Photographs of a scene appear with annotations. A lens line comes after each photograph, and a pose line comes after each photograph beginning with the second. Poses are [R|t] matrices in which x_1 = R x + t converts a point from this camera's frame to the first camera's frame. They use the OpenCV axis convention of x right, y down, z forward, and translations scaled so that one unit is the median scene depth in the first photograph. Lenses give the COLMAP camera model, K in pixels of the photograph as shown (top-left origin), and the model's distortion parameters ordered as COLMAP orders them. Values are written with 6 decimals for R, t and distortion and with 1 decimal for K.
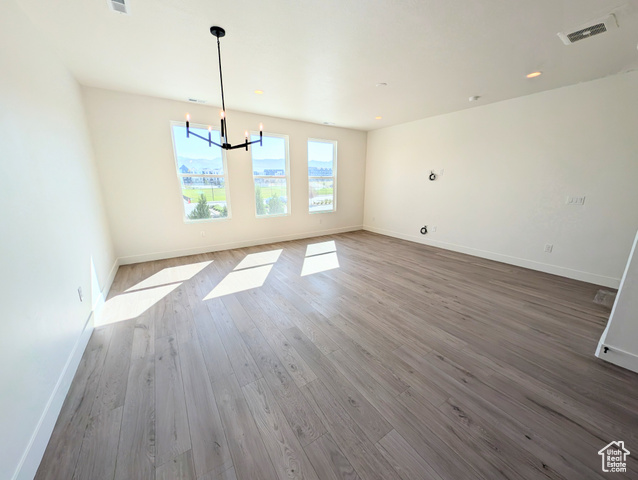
lens RADIAL K [[239.0, 0, 315.8], [0, 239.0, 239.1], [0, 0, 1]] dist [0.023442, -0.000045]
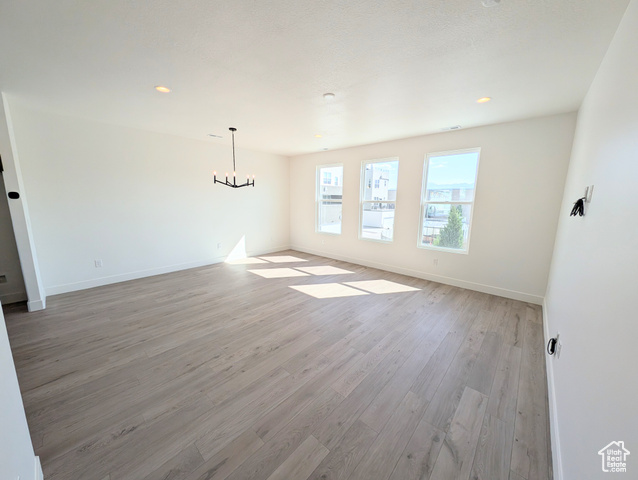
lens RADIAL K [[237.7, 0, 319.9], [0, 237.7, 238.8], [0, 0, 1]] dist [-0.000137, -0.000555]
pose [[0.259846, 0.162949, -0.951802, 1.169581], [-0.241755, 0.965248, 0.099251, -0.246268], [0.934898, 0.204313, 0.290209, 0.866762]]
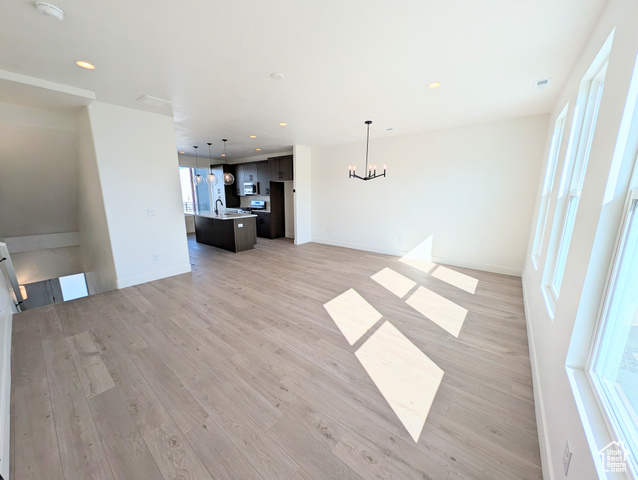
lens RADIAL K [[237.7, 0, 319.9], [0, 237.7, 238.8], [0, 0, 1]] dist [-0.000137, -0.000555]
pose [[-0.947815, 0.058630, -0.313384, 0.429521], [-0.079647, 0.908237, 0.410807, -0.510405], [0.308713, 0.414329, -0.856171, 1.980612]]
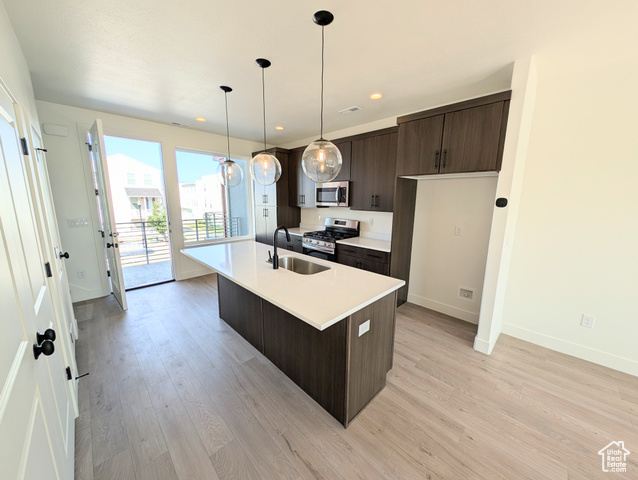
lens RADIAL K [[237.7, 0, 319.9], [0, 237.7, 238.8], [0, 0, 1]] dist [-0.000137, -0.000555]
pose [[-0.977907, 0.024951, -0.207545, 0.623953], [-0.061323, 0.914928, 0.398932, -0.176735], [0.199843, 0.402846, -0.893184, 0.544422]]
